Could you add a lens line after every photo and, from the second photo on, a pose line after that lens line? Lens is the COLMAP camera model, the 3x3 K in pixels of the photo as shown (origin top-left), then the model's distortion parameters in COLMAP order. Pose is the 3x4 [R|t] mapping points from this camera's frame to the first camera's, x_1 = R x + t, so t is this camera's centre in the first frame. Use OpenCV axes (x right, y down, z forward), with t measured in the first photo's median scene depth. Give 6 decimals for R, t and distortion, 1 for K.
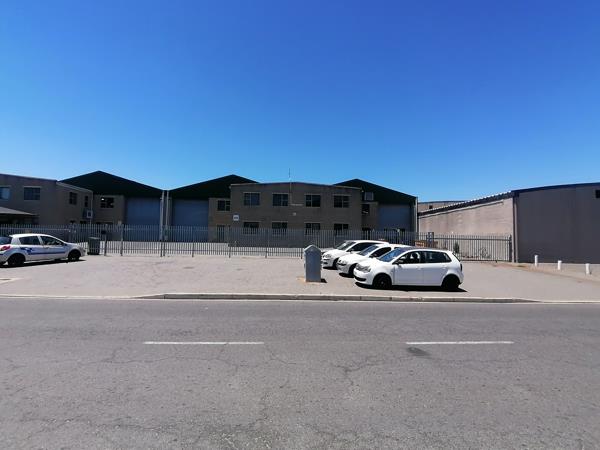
lens RADIAL K [[294.7, 0, 300.2], [0, 294.7, 228.7], [0, 0, 1]] dist [0.015314, -0.017815]
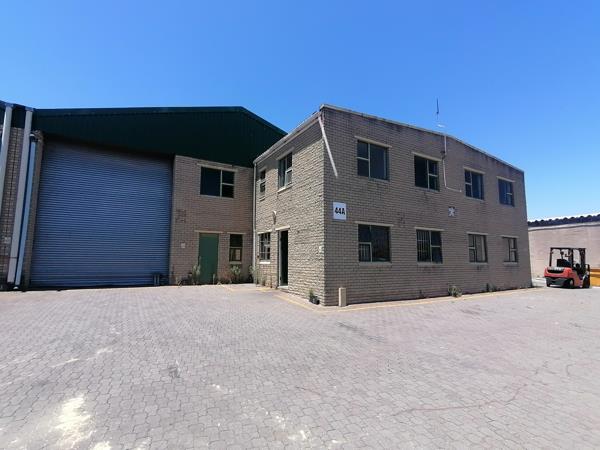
lens RADIAL K [[294.7, 0, 300.2], [0, 294.7, 228.7], [0, 0, 1]] dist [0.015314, -0.017815]
pose [[0.892483, 0.035489, 0.449682, -0.335276], [-0.011377, 0.998354, -0.056211, -0.000809], [-0.450937, 0.045051, 0.891418, 0.630548]]
